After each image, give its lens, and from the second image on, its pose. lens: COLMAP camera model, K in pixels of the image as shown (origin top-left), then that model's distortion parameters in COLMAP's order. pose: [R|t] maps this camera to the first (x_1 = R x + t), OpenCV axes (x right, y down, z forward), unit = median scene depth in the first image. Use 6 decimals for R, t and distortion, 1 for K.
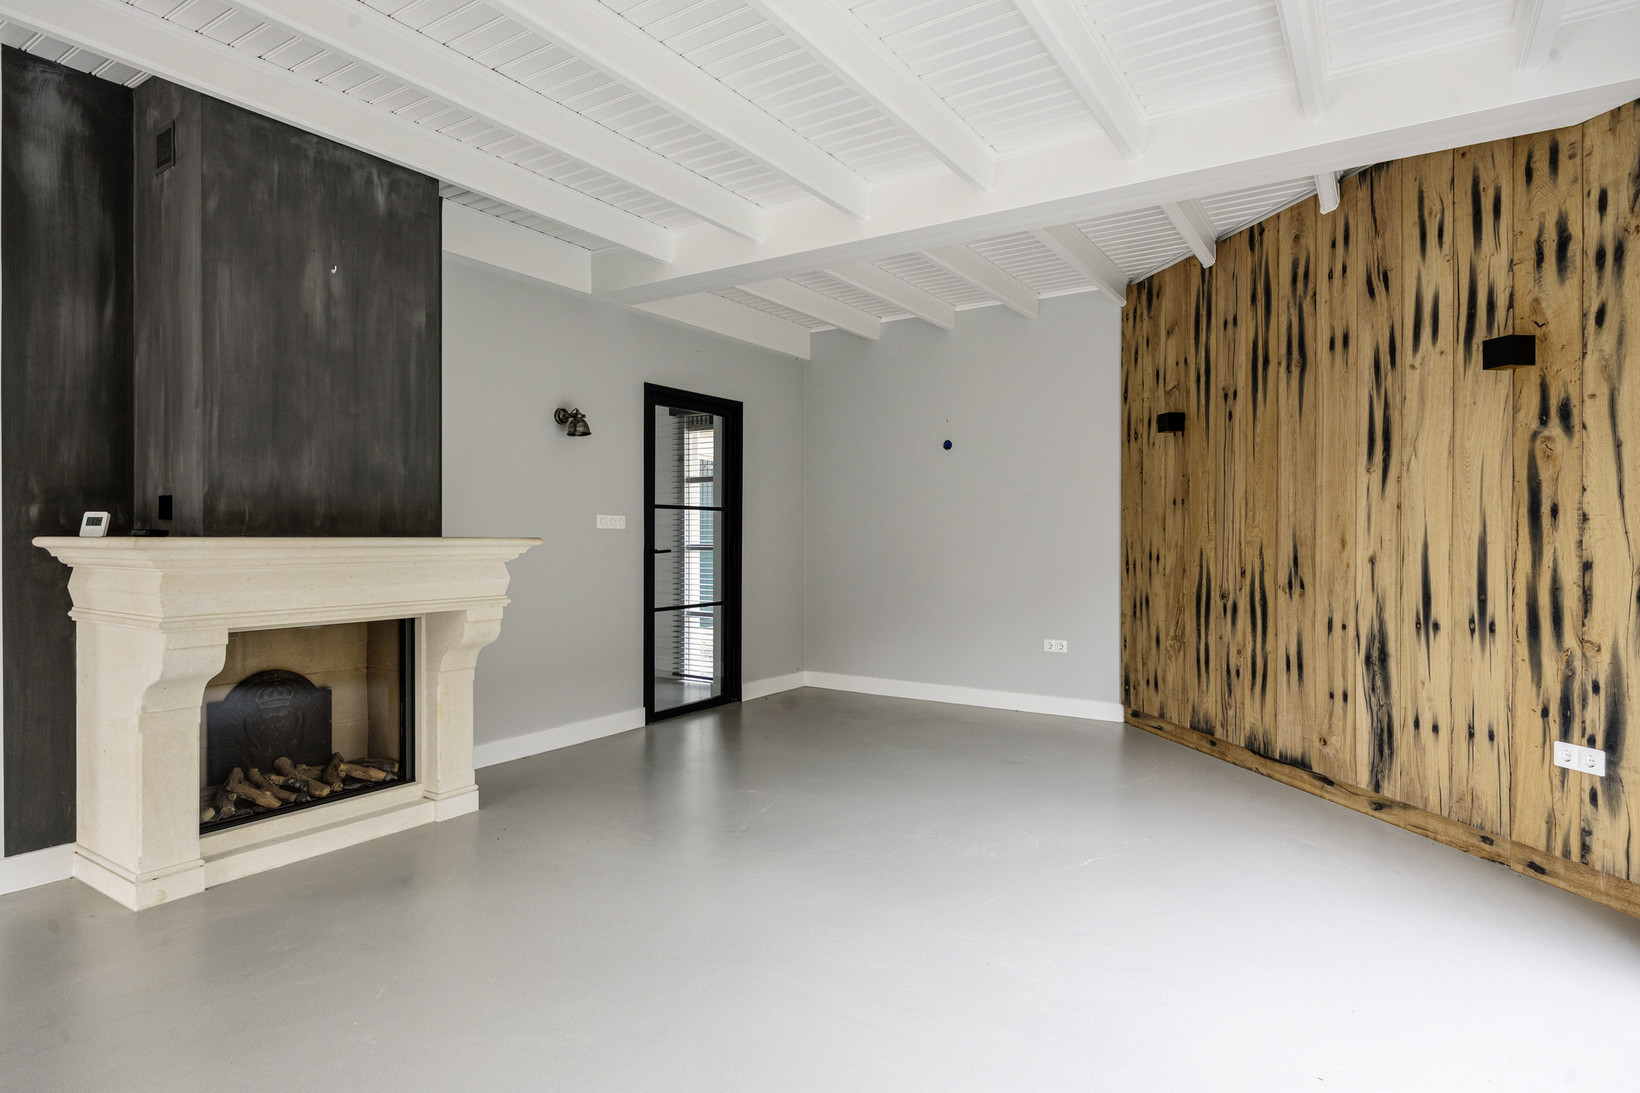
lens RADIAL K [[881.5, 0, 823.9], [0, 881.5, 542.1], [0, 0, 1]] dist [0.001565, -0.001353]
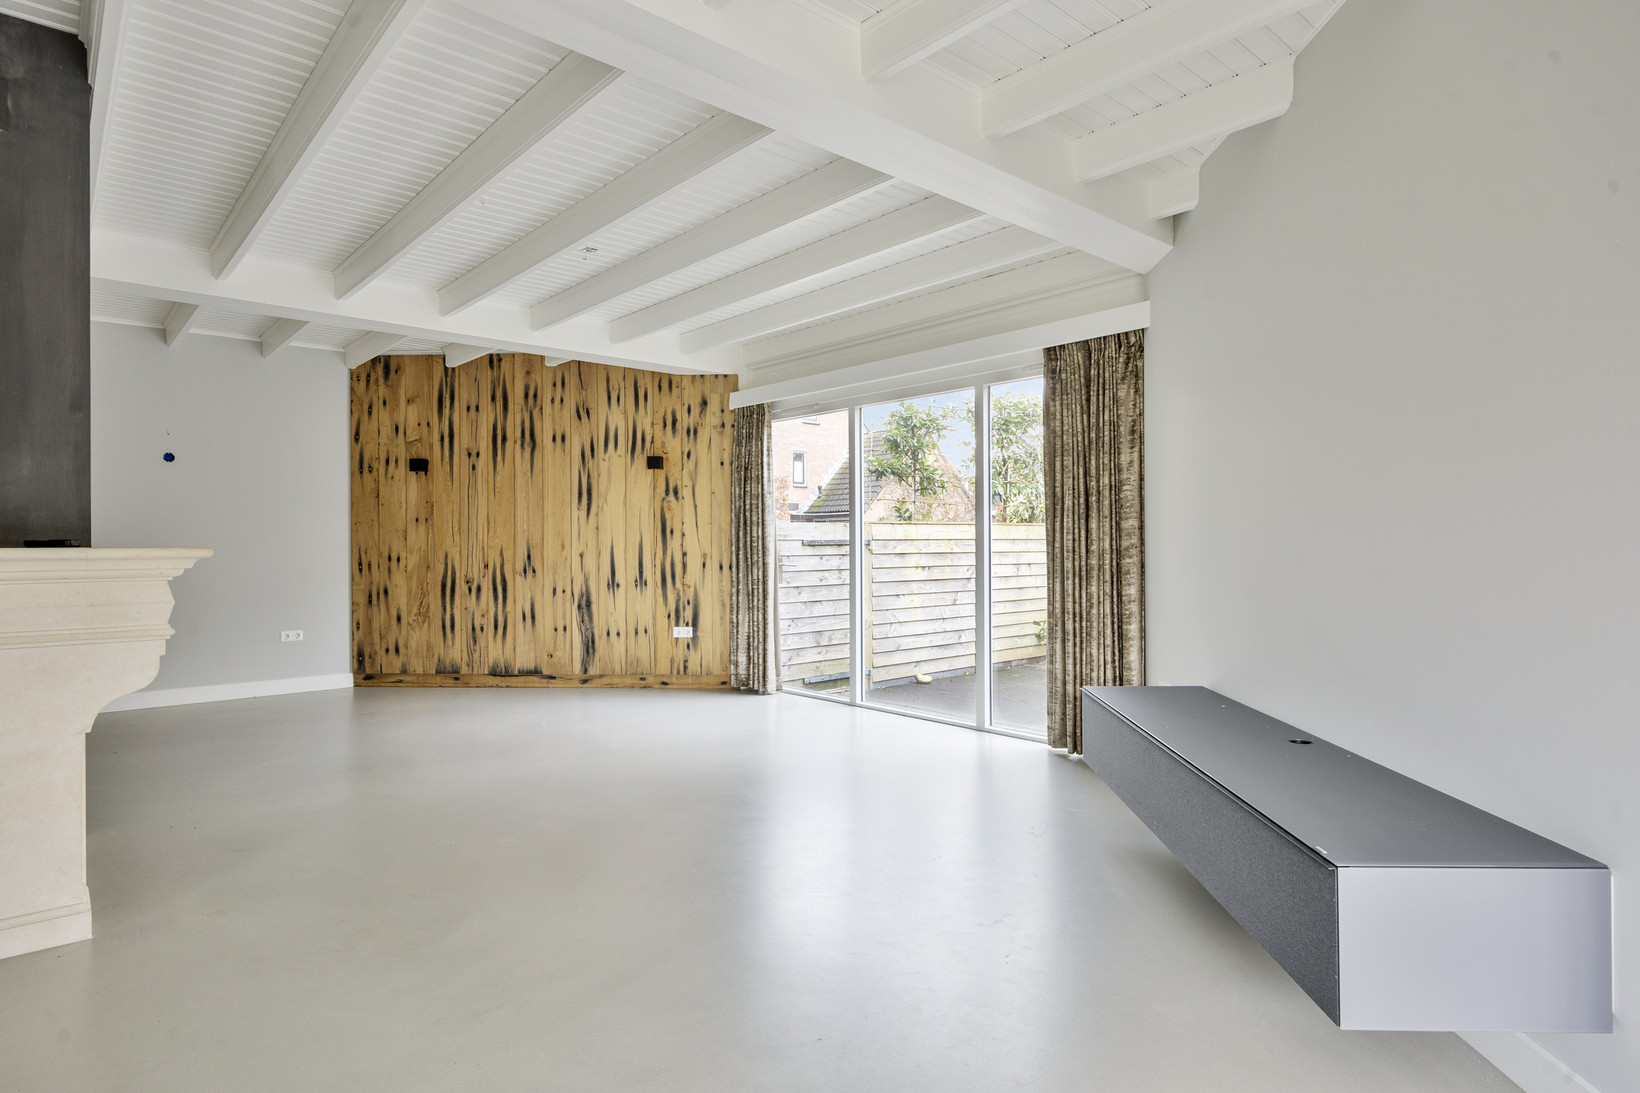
lens RADIAL K [[881.5, 0, 816.4], [0, 881.5, 542.5], [0, 0, 1]] dist [0.001565, -0.001353]
pose [[0.264488, -0.003980, 0.964381, -1.117523], [0.012619, 0.999920, 0.000666, -0.002036], [-0.964306, 0.011994, 0.264517, -0.012695]]
